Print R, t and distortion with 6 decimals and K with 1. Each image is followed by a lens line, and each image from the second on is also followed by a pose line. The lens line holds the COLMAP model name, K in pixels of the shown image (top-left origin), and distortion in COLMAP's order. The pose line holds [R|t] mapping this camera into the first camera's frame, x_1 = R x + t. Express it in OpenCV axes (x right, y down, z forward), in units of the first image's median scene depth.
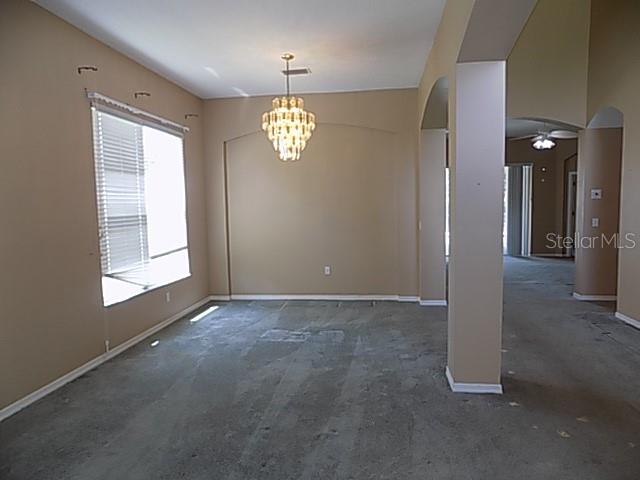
lens RADIAL K [[418.1, 0, 320.3], [0, 418.1, 238.2], [0, 0, 1]] dist [-0.070048, 0.055836]
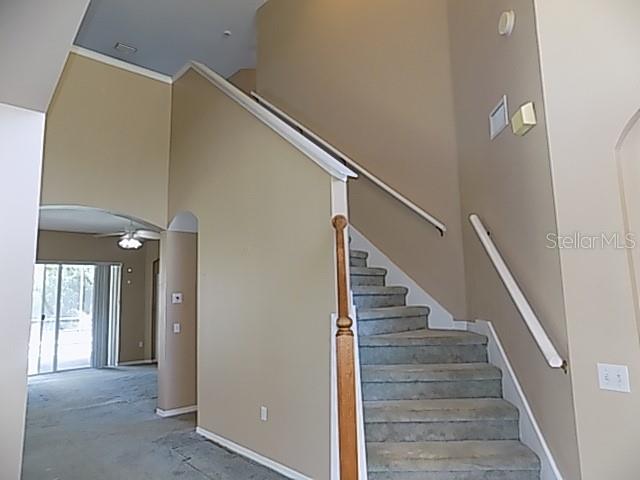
lens RADIAL K [[418.1, 0, 320.3], [0, 418.1, 238.2], [0, 0, 1]] dist [-0.070048, 0.055836]
pose [[0.625277, 0.108986, 0.772755, 0.116926], [0.079204, 0.976225, -0.201772, -0.021960], [-0.776373, 0.187369, 0.601779, 0.127828]]
